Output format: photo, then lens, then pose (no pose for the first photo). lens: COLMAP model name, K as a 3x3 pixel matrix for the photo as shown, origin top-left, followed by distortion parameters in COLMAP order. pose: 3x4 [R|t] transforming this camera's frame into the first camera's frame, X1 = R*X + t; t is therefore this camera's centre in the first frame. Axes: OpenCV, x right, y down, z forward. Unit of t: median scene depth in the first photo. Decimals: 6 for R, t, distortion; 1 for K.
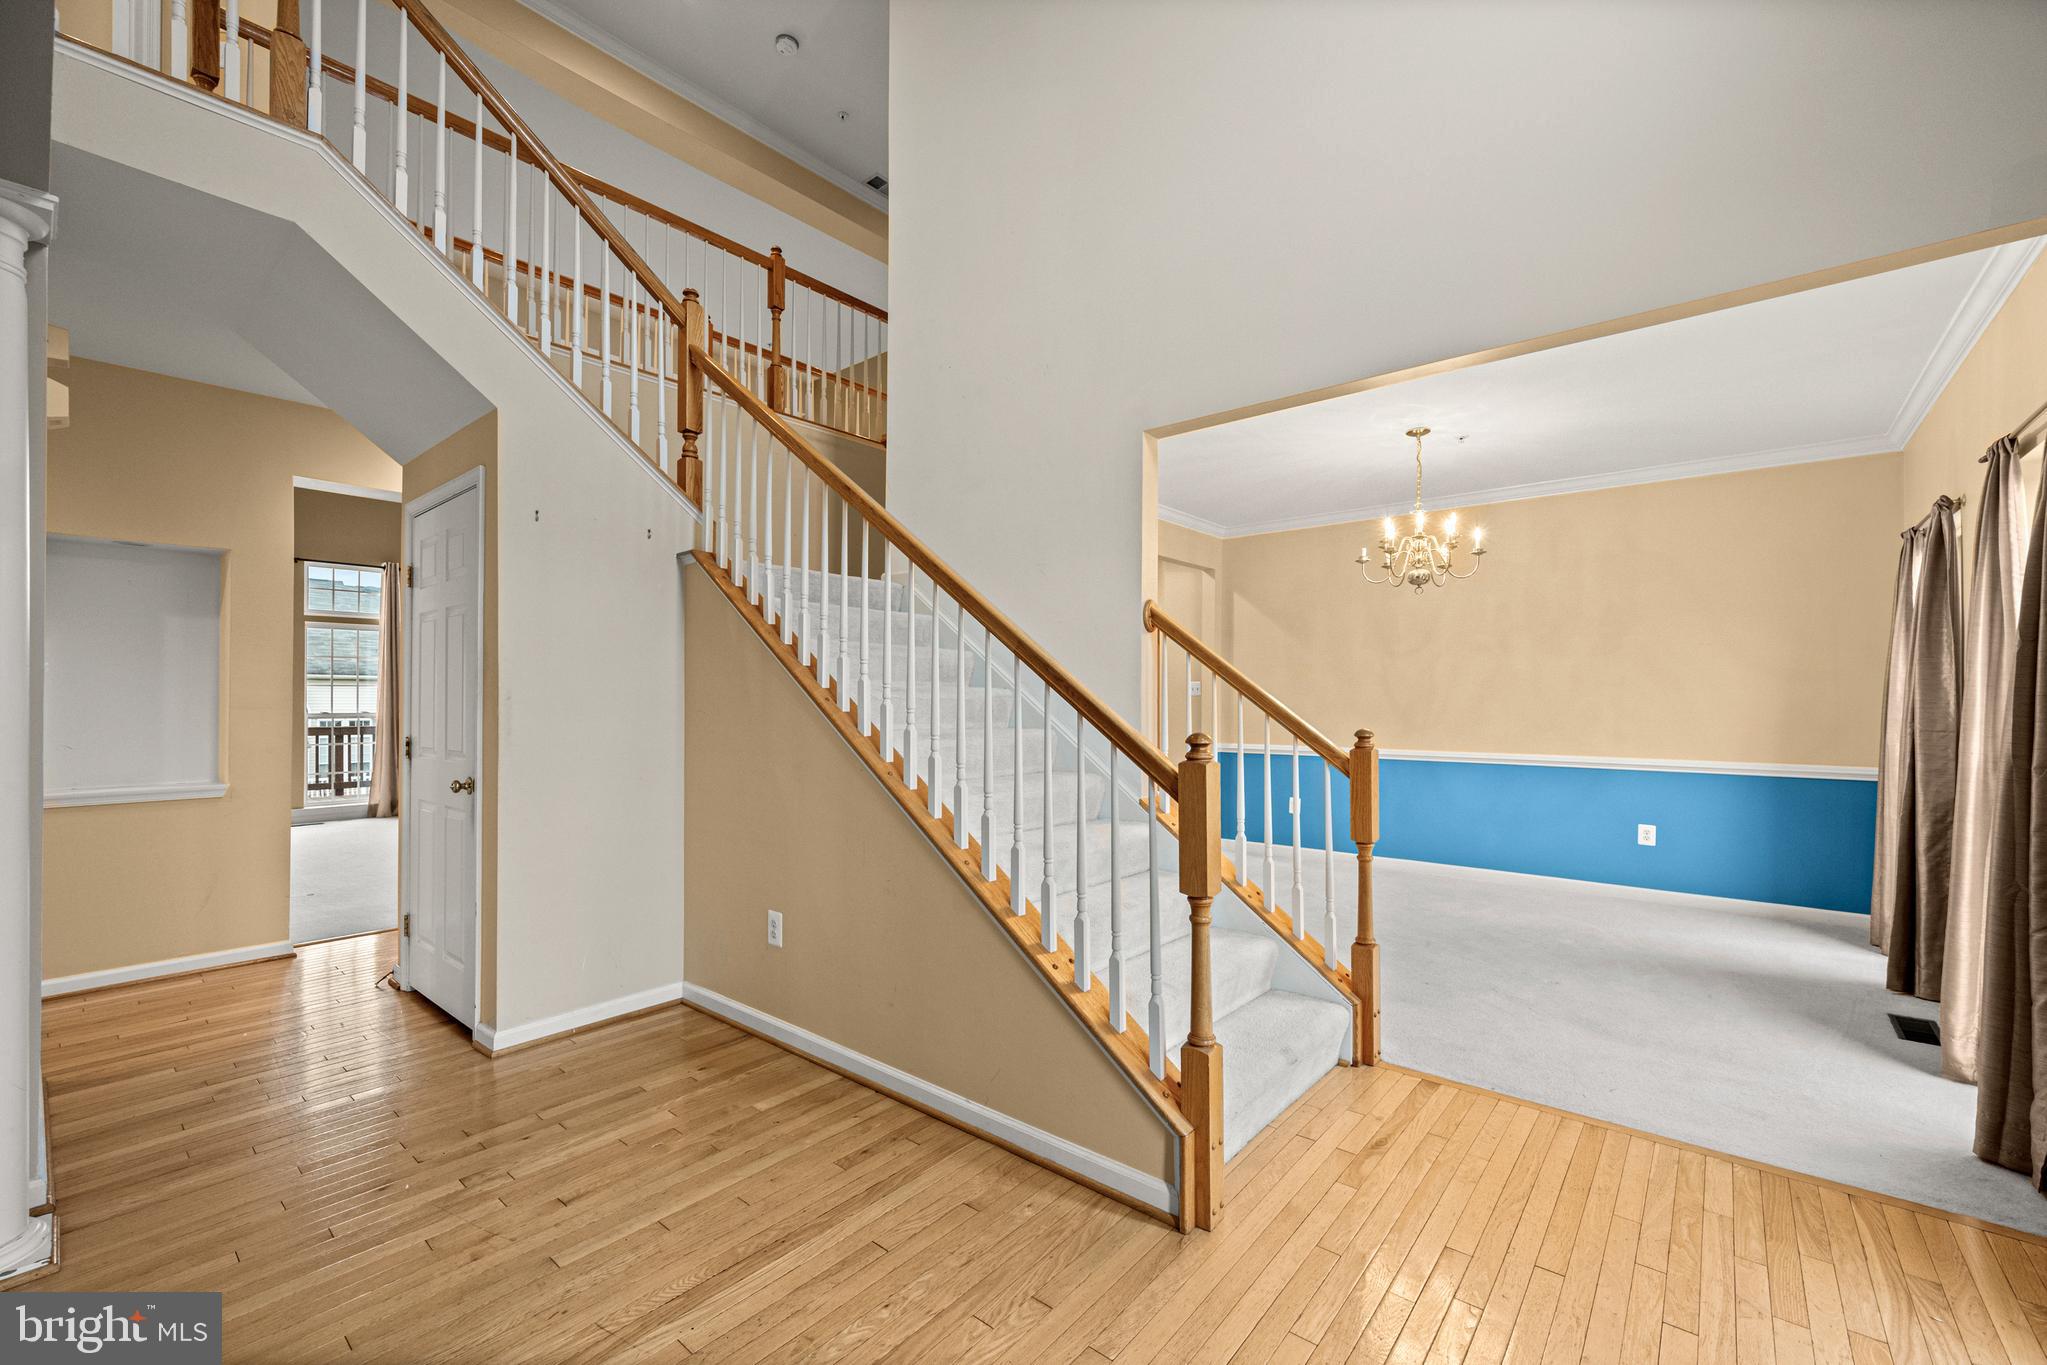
lens RADIAL K [[814.5, 0, 1020.5], [0, 814.5, 685.7], [0, 0, 1]] dist [0.000182, 0.000199]
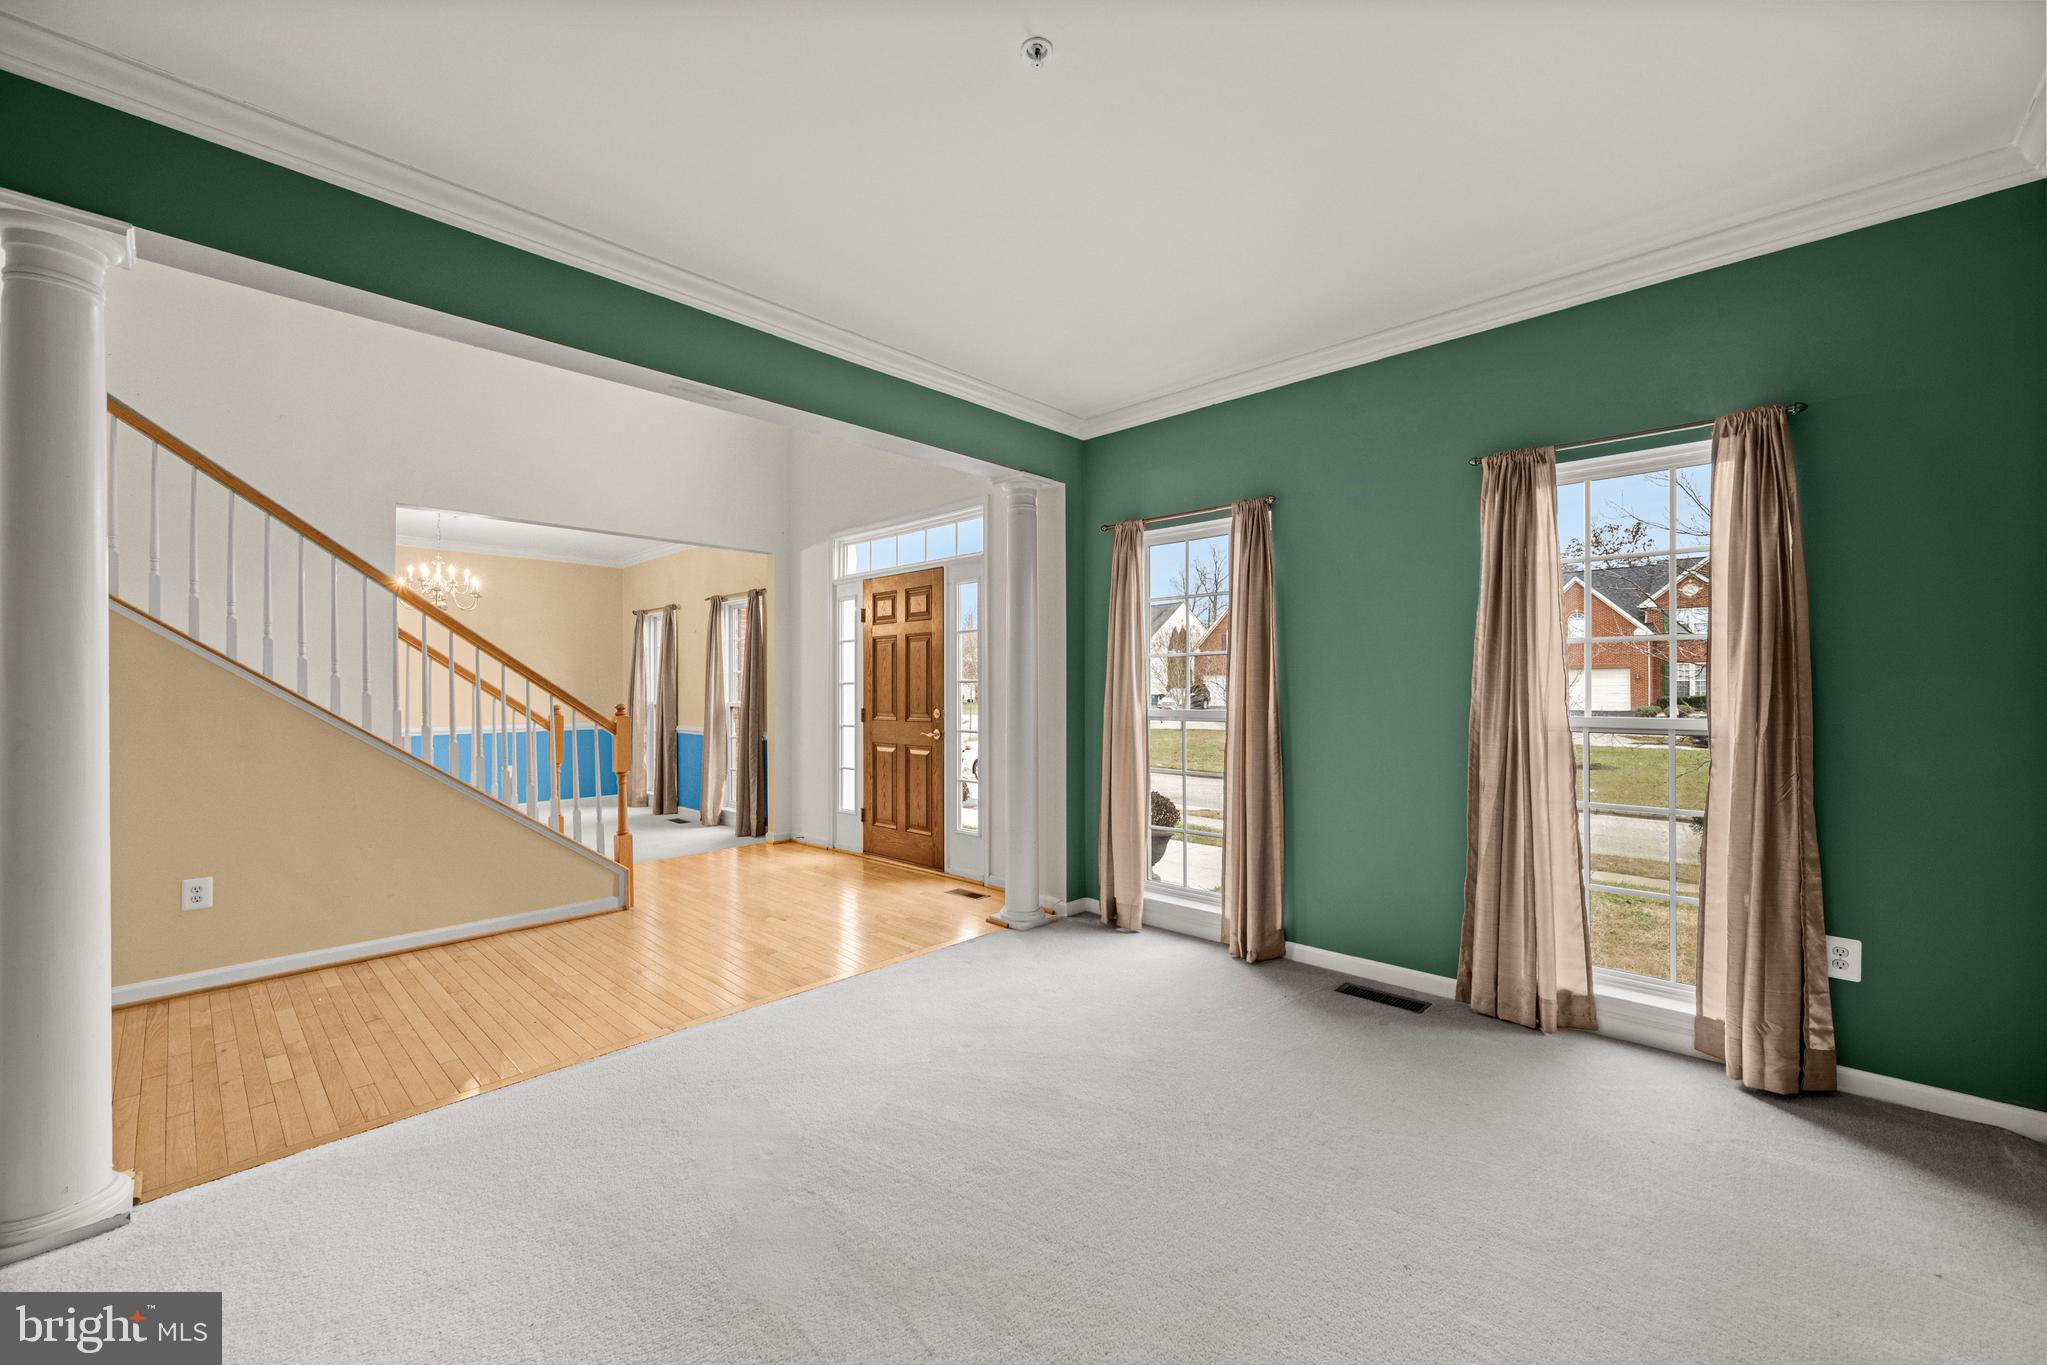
lens RADIAL K [[814.5, 0, 1025.4], [0, 814.5, 692.5], [0, 0, 1]] dist [0.000182, 0.000199]
pose [[0.047315, 0.003592, 0.998874, -1.752076], [-0.016592, 0.999858, -0.002810, 0.010287], [-0.998742, -0.016440, 0.047368, -0.229943]]
